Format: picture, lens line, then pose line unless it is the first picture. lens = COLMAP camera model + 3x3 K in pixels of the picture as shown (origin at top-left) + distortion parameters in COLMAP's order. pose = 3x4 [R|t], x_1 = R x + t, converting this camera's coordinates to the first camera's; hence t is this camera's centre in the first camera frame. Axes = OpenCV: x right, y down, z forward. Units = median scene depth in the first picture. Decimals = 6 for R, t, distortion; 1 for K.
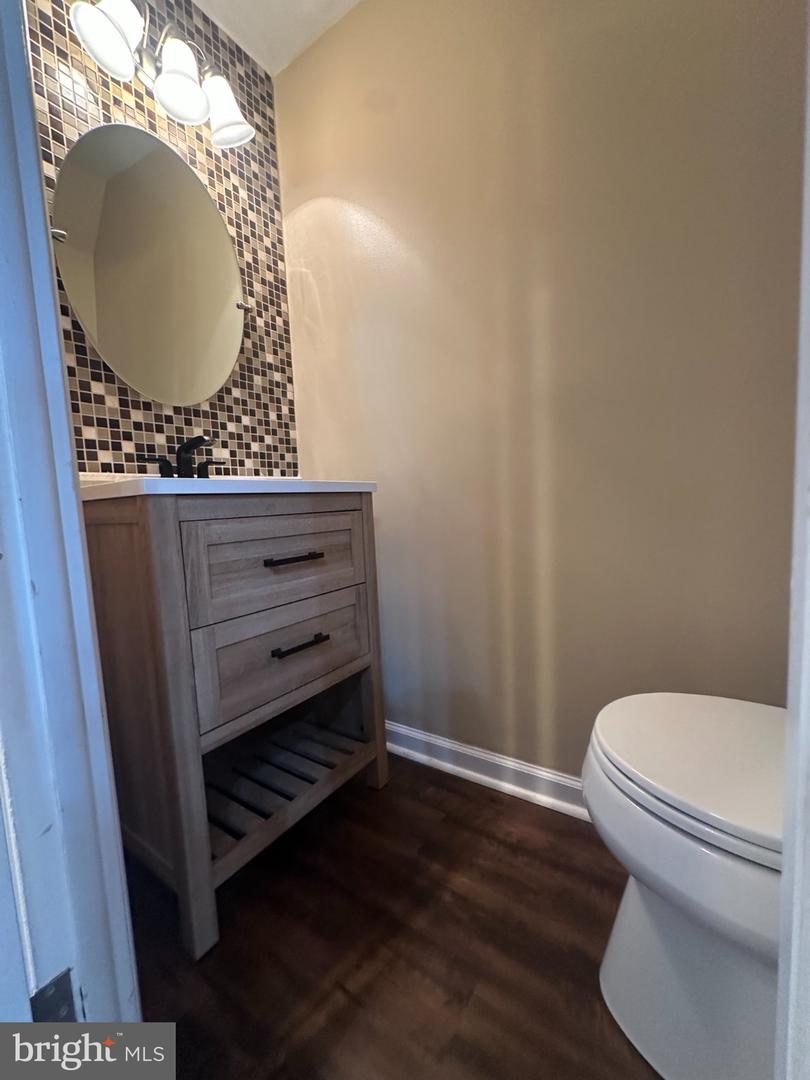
lens RADIAL K [[431.6, 0, 404.5], [0, 431.6, 541.2], [0, 0, 1]] dist [-0.002683, 0.000786]
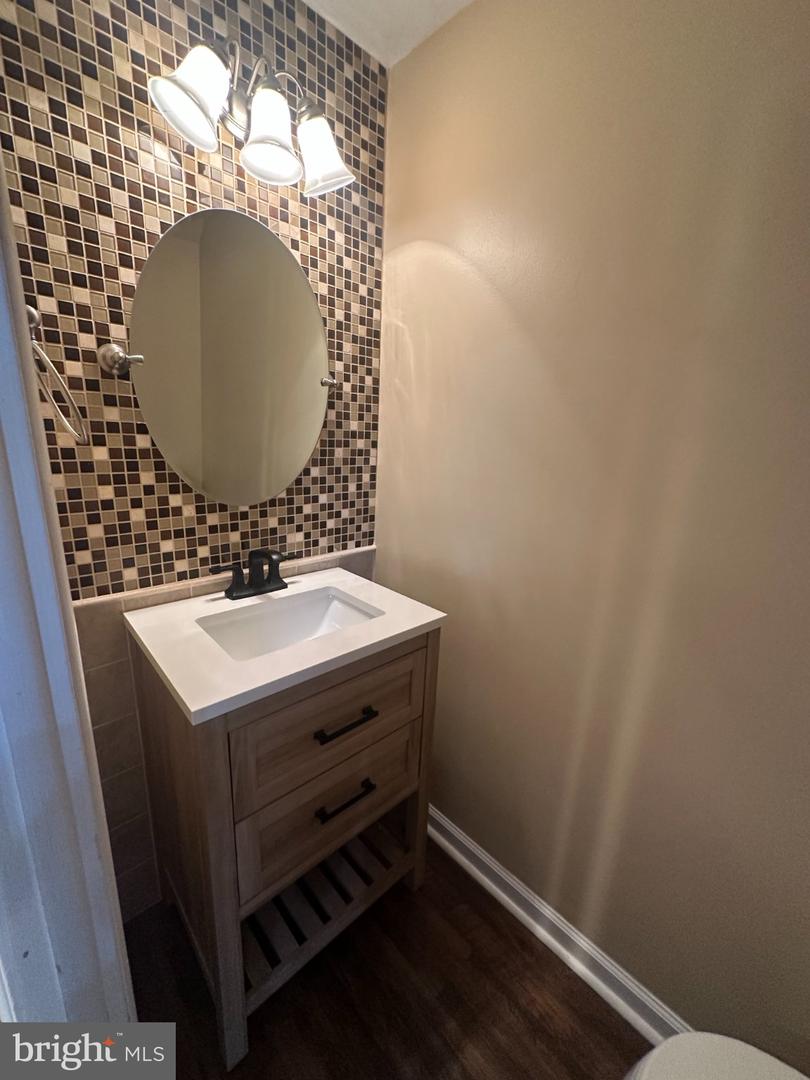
lens RADIAL K [[431.6, 0, 405.2], [0, 431.6, 540.5], [0, 0, 1]] dist [-0.002683, 0.000786]
pose [[0.973256, 0.139079, -0.182836, -0.006360], [-0.108434, 0.979788, 0.168099, -0.404505], [0.202519, -0.143778, 0.968666, 0.114561]]
